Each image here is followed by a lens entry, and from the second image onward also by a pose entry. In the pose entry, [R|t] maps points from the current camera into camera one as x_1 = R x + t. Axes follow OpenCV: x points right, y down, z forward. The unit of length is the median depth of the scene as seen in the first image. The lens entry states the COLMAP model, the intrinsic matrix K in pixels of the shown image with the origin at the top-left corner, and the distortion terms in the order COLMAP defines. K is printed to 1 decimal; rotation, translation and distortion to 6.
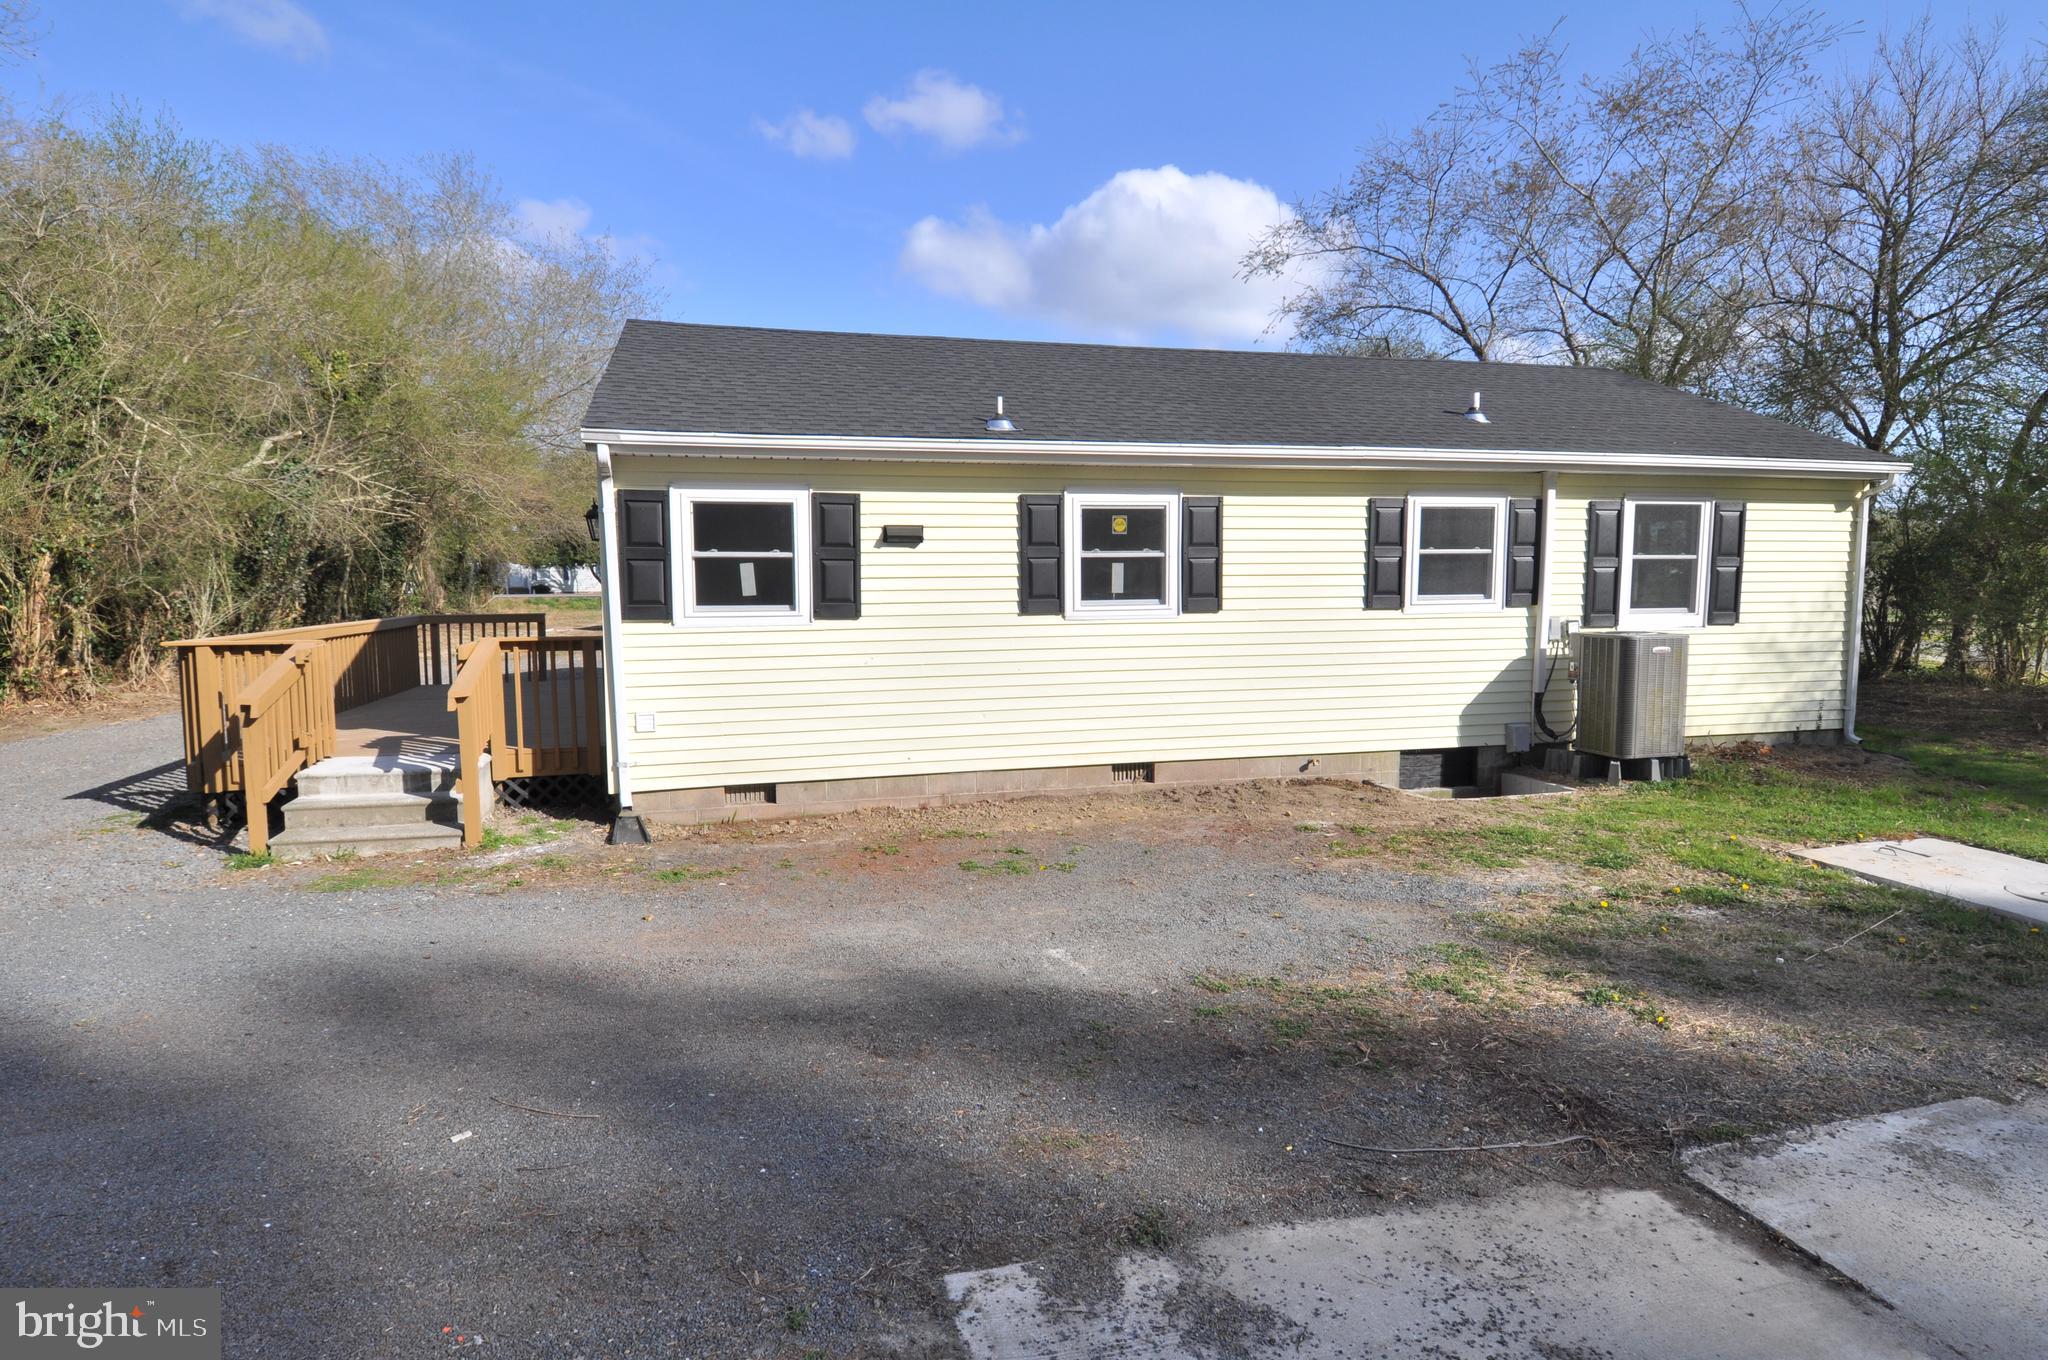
lens RADIAL K [[1069.9, 0, 1025.2], [0, 1069.9, 666.4], [0, 0, 1]] dist [0.026861, -0.017123]
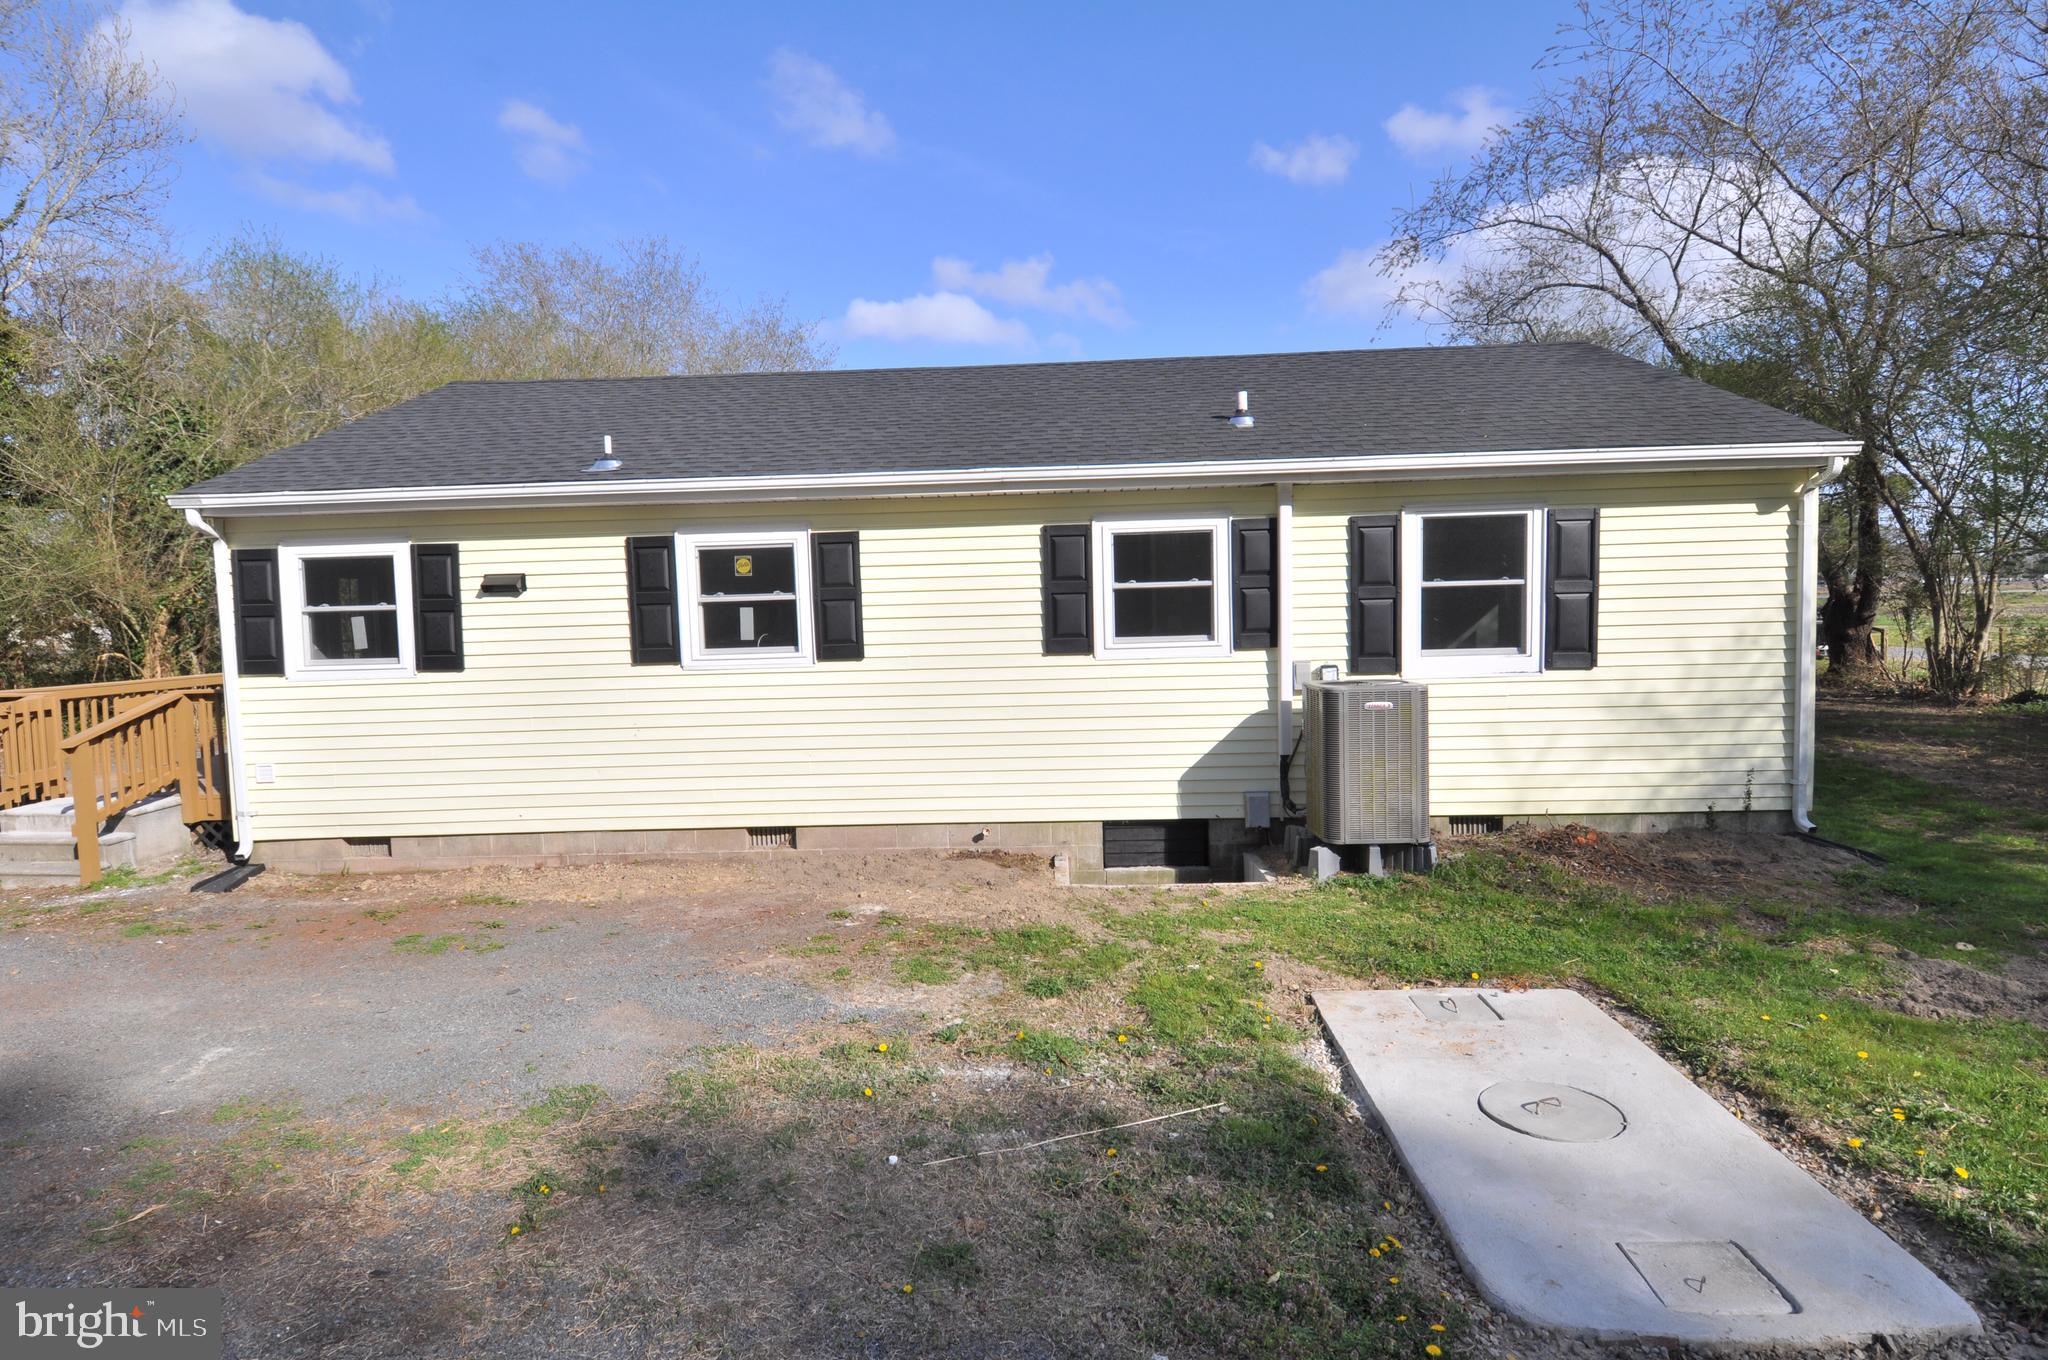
lens RADIAL K [[1069.9, 0, 1040.6], [0, 1069.9, 673.9], [0, 0, 1]] dist [0.026861, -0.017123]
pose [[0.958398, -0.002291, -0.285426, 0.562940], [-0.003001, 0.999832, -0.018099, -0.022767], [0.285419, 0.018203, 0.958230, 0.185730]]
